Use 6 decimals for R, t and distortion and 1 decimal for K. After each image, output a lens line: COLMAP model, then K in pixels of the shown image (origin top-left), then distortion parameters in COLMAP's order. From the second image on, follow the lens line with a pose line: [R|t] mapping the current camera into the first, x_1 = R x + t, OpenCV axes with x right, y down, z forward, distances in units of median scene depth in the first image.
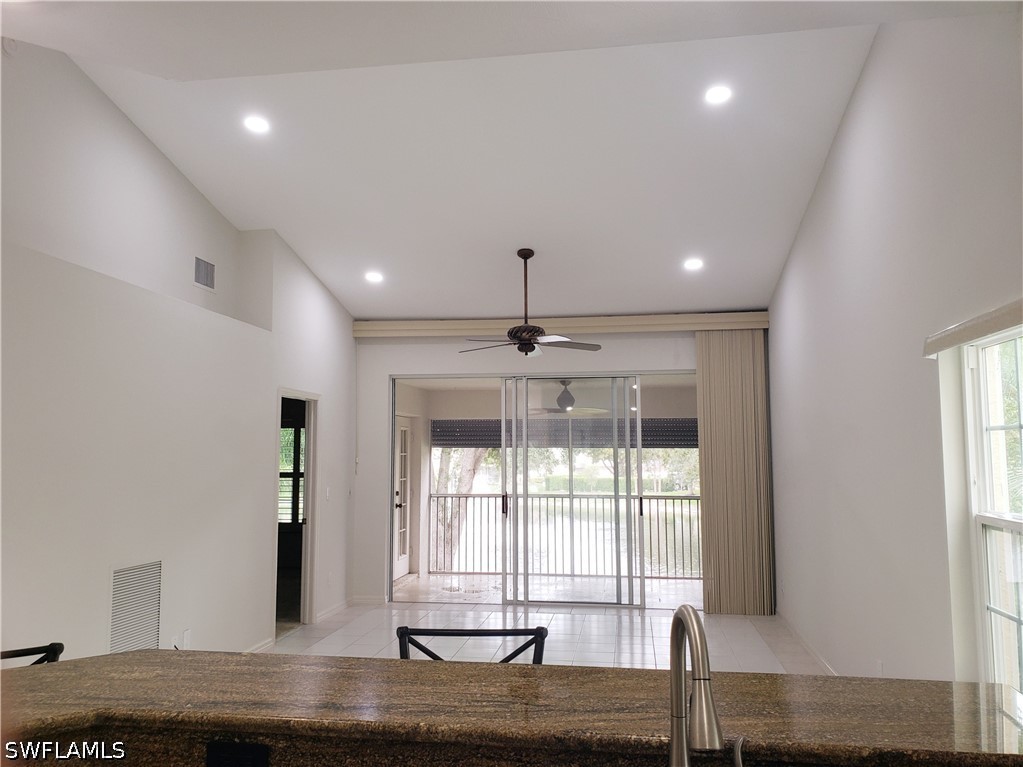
lens RADIAL K [[828.1, 0, 511.5], [0, 828.1, 383.5], [0, 0, 1]] dist [0.036478, -0.004598]
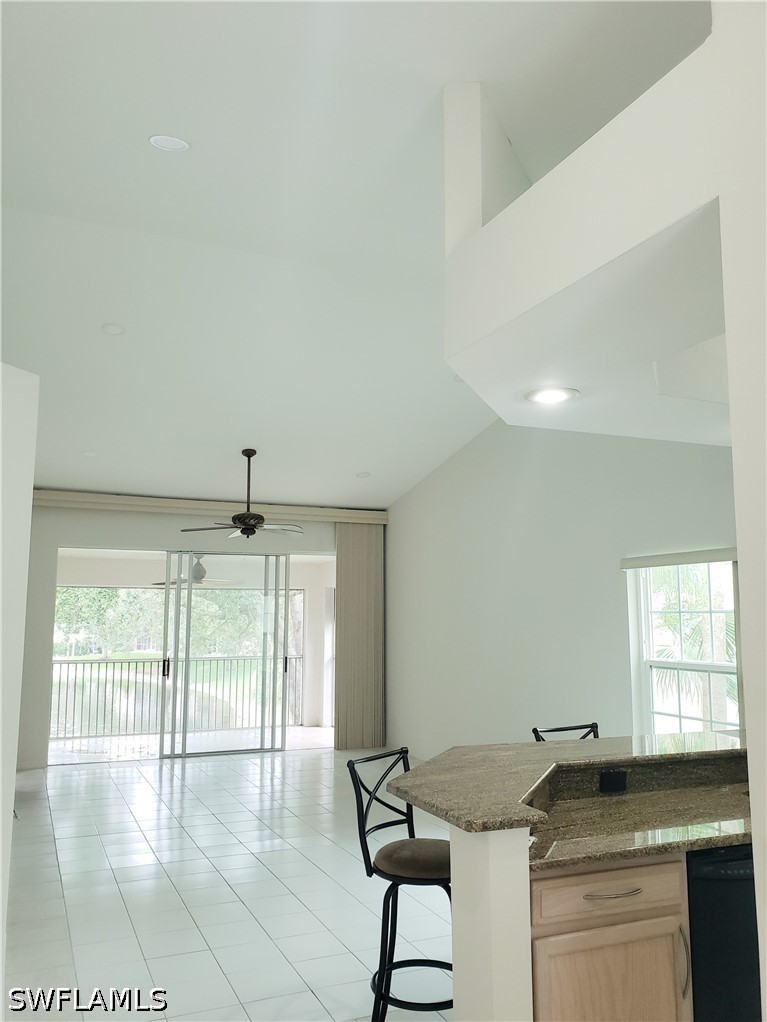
lens RADIAL K [[827.9, 0, 383.5], [0, 827.9, 511.0], [0, 0, 1]] dist [-0.021044, -0.003609]
pose [[0.839417, 0.076752, 0.538041, -0.384488], [-0.053827, 0.996851, -0.058225, -0.012233], [-0.540816, 0.019913, 0.840905, -0.081947]]
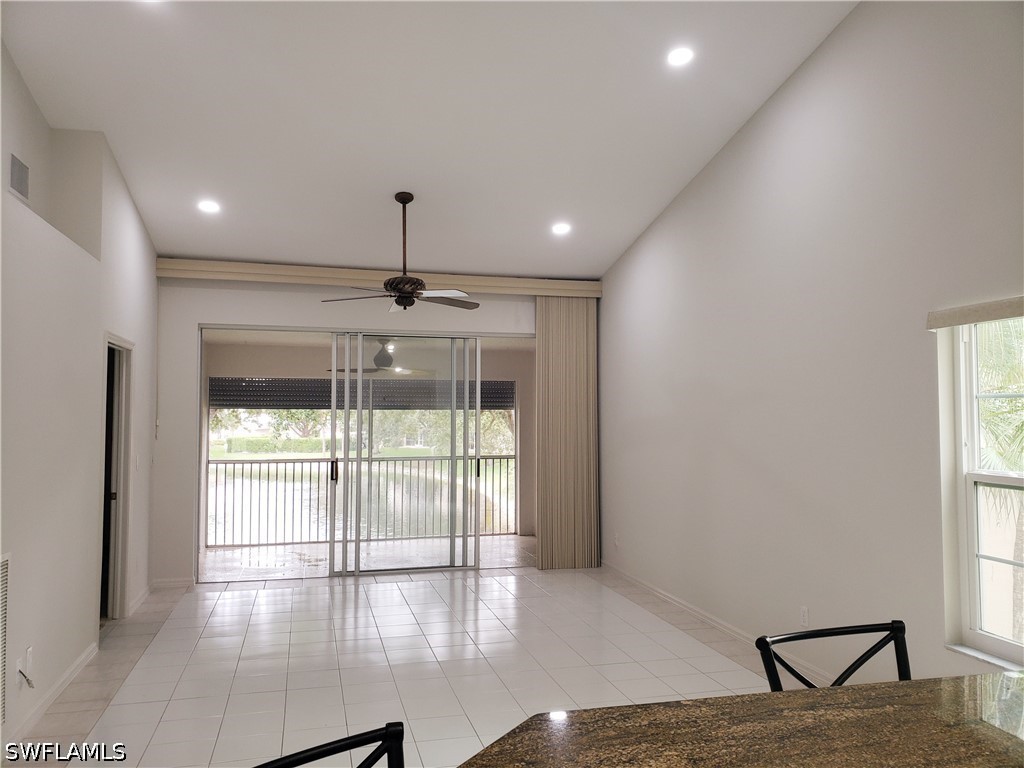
lens RADIAL K [[789.6, 0, 512.0], [0, 789.6, 384.0], [0, 0, 1]] dist [0.084370, -0.179032]
pose [[0.918466, 0.020284, 0.394979, -0.184802], [-0.038444, 0.998534, 0.038116, 0.008769], [-0.393627, -0.050193, 0.917899, 0.114857]]
